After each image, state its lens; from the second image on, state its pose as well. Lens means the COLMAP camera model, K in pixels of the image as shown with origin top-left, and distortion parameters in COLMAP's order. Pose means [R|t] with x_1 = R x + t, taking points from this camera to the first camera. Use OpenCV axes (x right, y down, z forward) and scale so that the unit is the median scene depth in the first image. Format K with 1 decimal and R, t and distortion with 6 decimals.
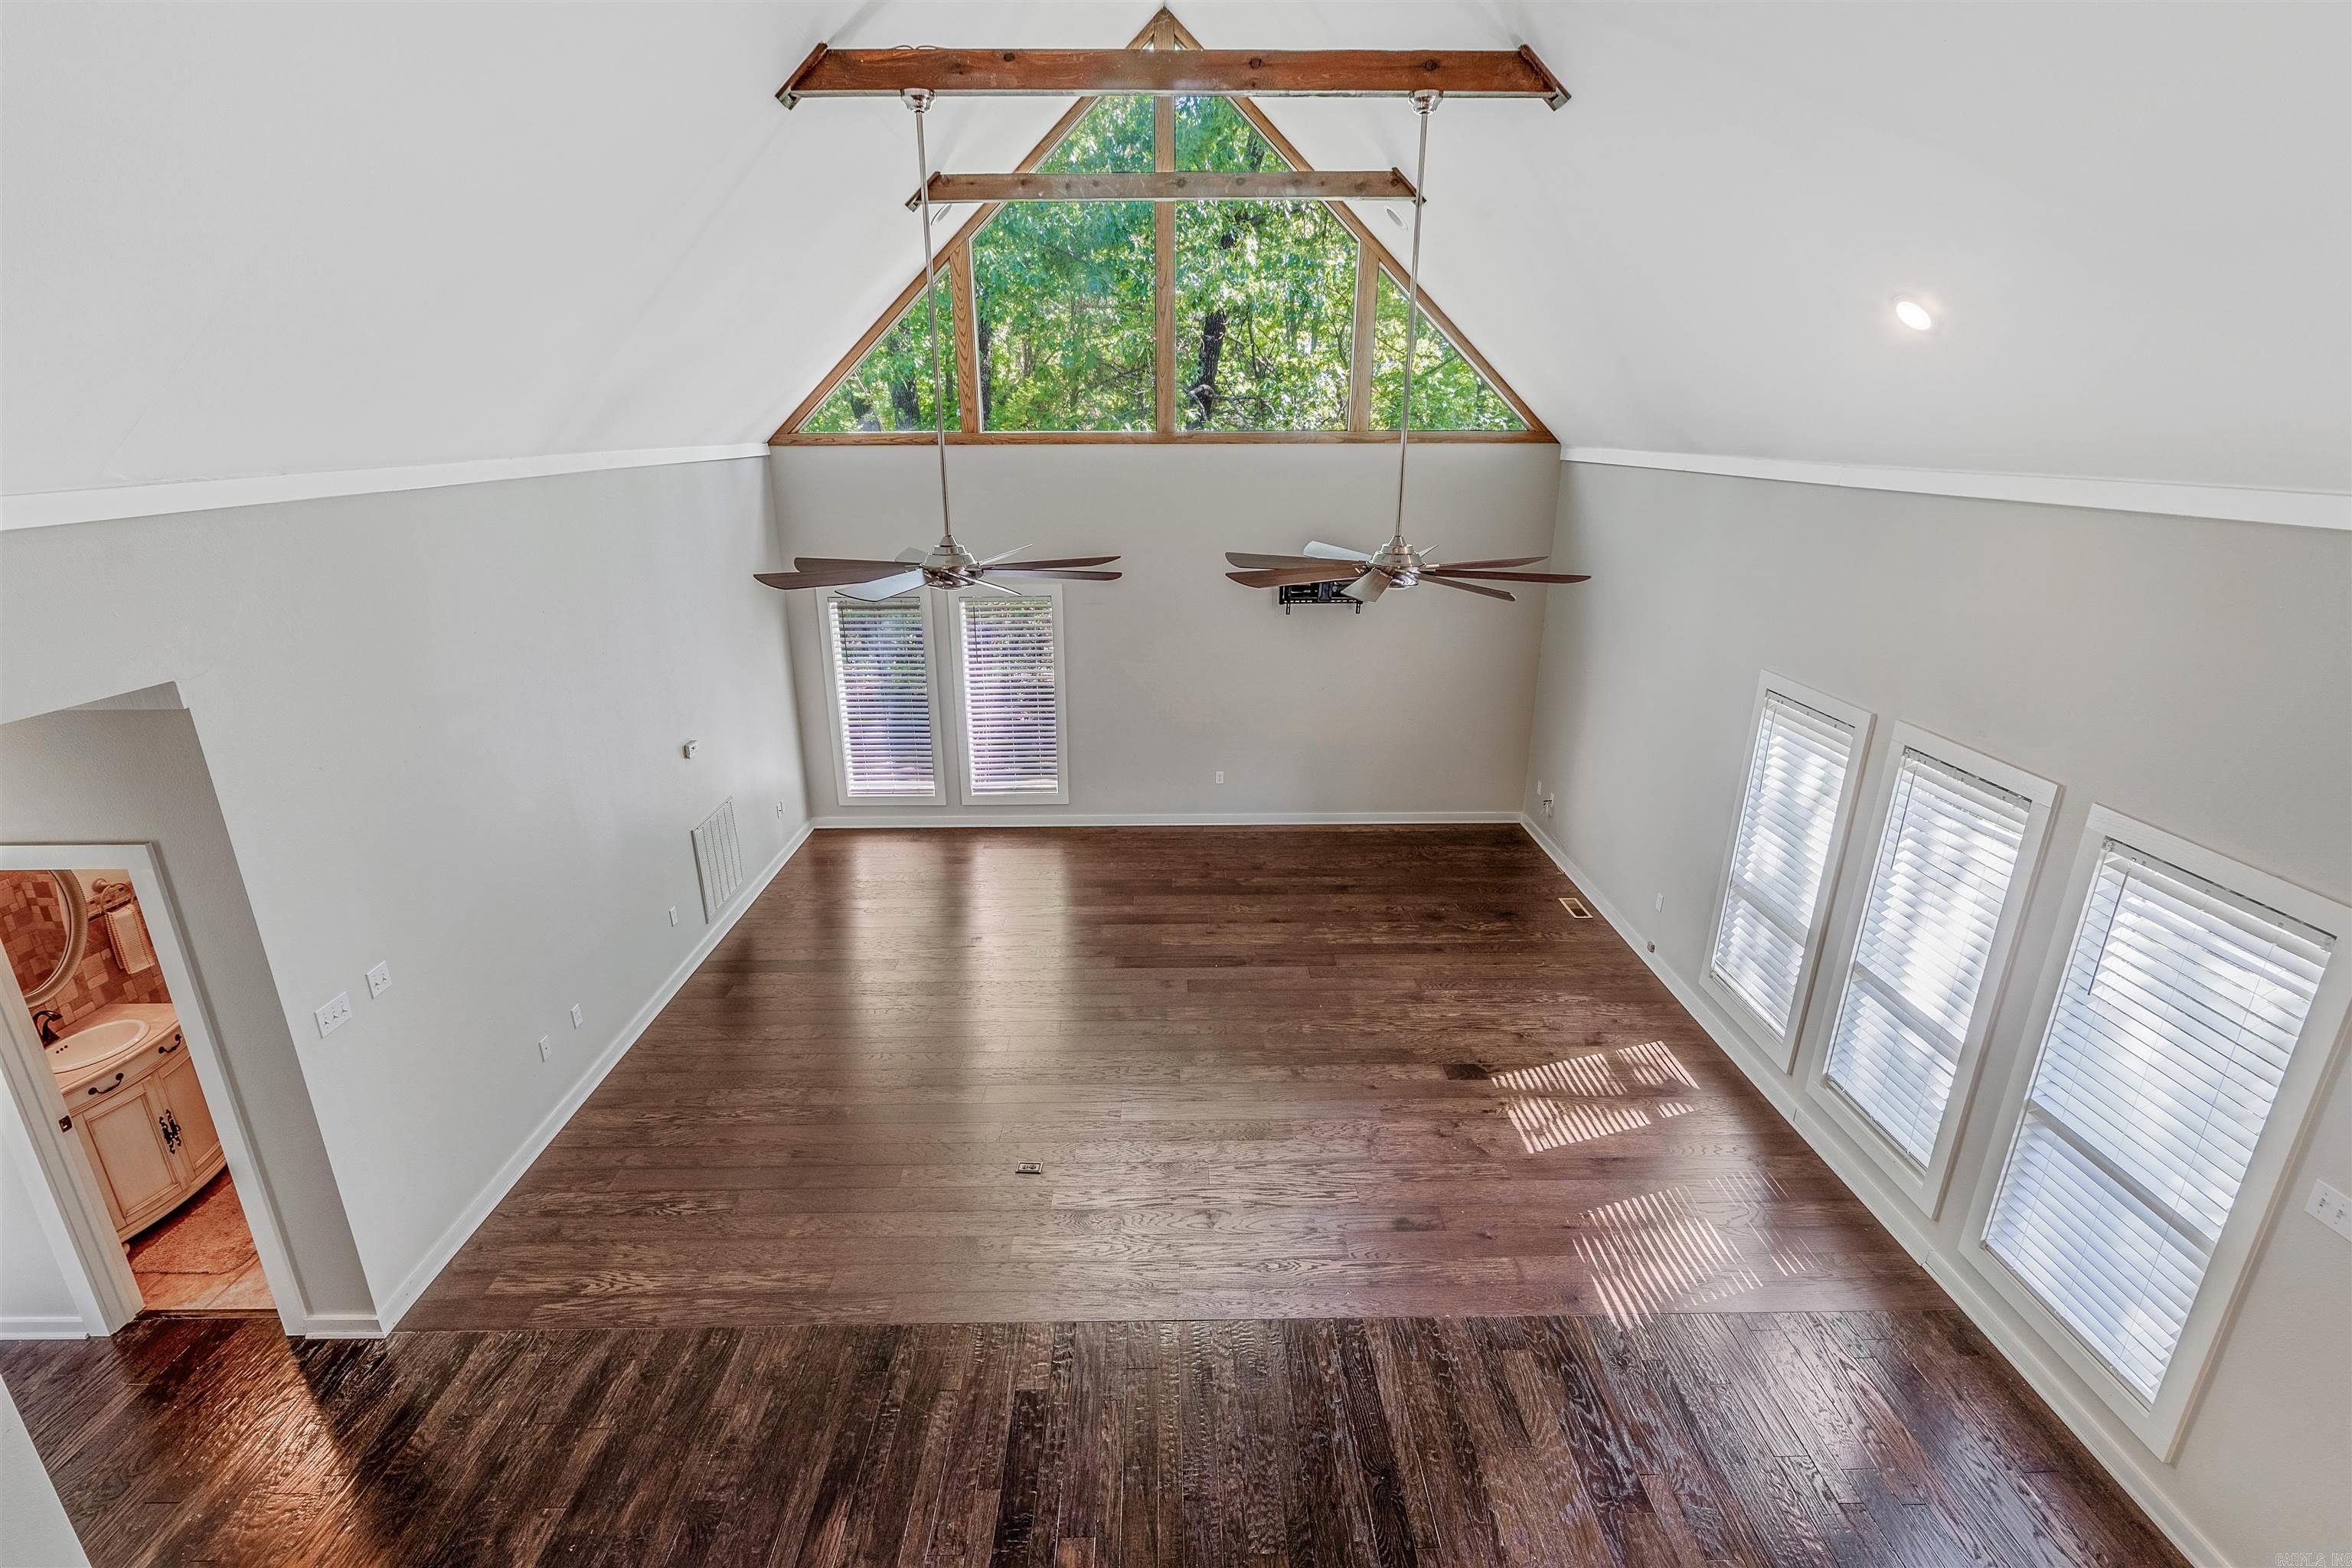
lens RADIAL K [[1068.9, 0, 1176.0], [0, 1068.9, 784.0], [0, 0, 1]] dist [-0.001579, -0.000385]
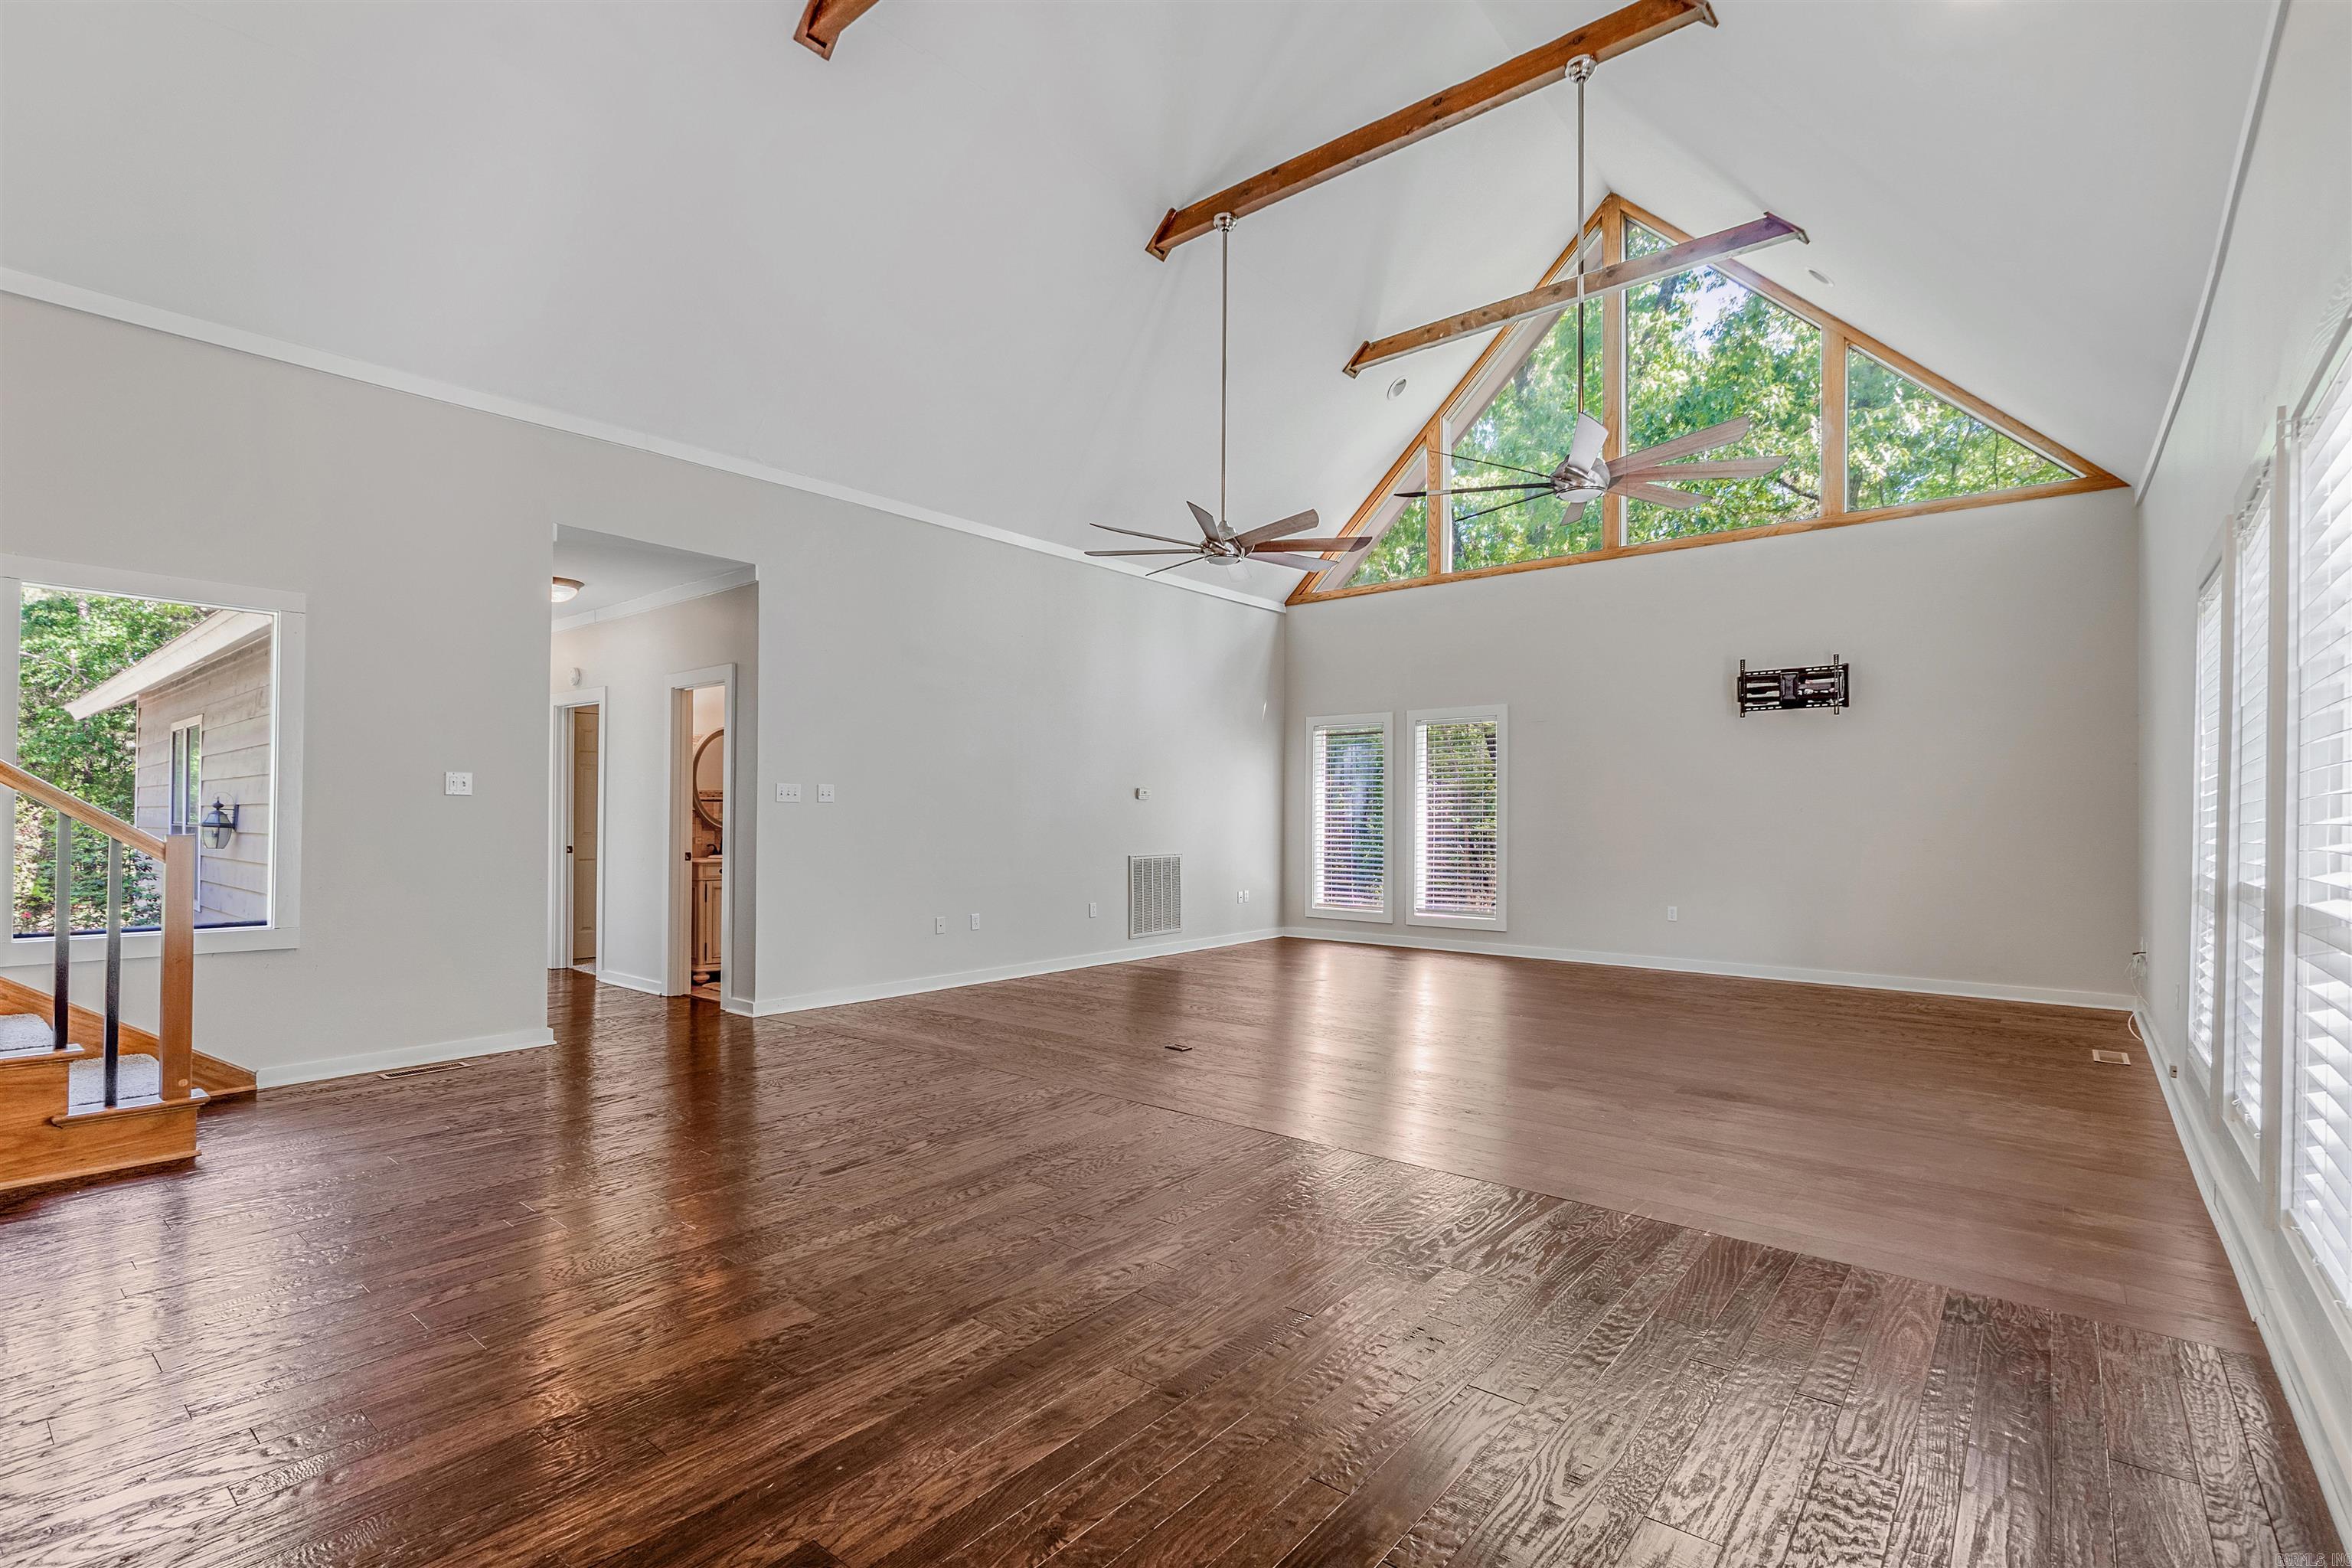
lens RADIAL K [[1095.4, 0, 1178.0], [0, 1095.4, 808.3], [0, 0, 1]] dist [0.000145, 0.000031]
pose [[0.761852, 0.004369, -0.647736, 0.386837], [-0.222601, 0.940841, -0.255473, 0.284905], [0.608301, 0.338820, 0.717755, 0.101019]]
